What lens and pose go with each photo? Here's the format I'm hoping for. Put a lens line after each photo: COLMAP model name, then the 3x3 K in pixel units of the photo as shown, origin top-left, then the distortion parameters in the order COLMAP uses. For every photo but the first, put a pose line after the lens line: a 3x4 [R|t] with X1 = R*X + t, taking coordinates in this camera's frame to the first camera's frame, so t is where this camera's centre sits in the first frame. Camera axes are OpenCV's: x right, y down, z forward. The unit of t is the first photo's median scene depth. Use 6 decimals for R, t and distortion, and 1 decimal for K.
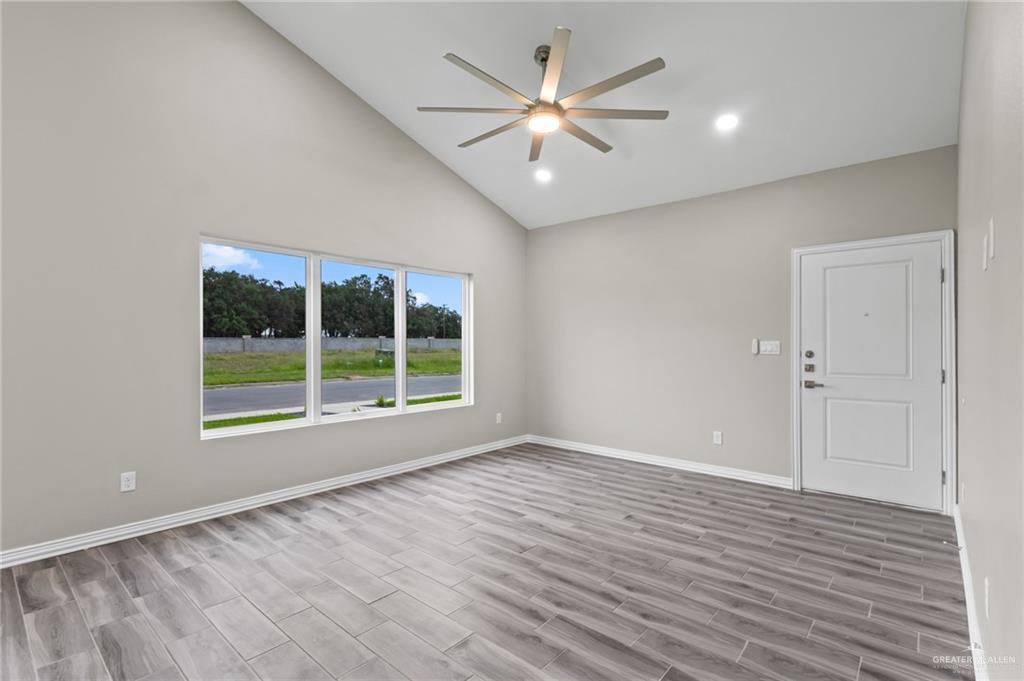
lens RADIAL K [[475.4, 0, 511.4], [0, 475.4, 346.8], [0, 0, 1]] dist [-0.002414, -0.000302]
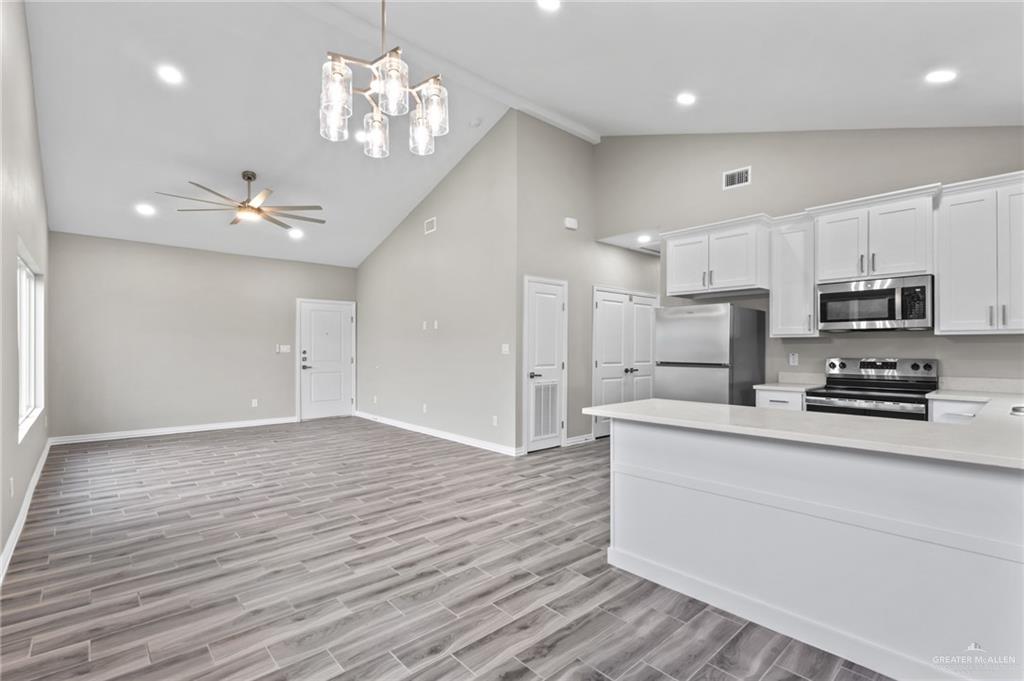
lens RADIAL K [[475.4, 0, 513.6], [0, 475.4, 345.3], [0, 0, 1]] dist [-0.002414, -0.000302]
pose [[0.115278, 0.003537, 0.993327, -1.282012], [0.005215, 0.999978, -0.004165, -0.000477], [-0.993320, 0.005660, 0.115257, -0.110520]]
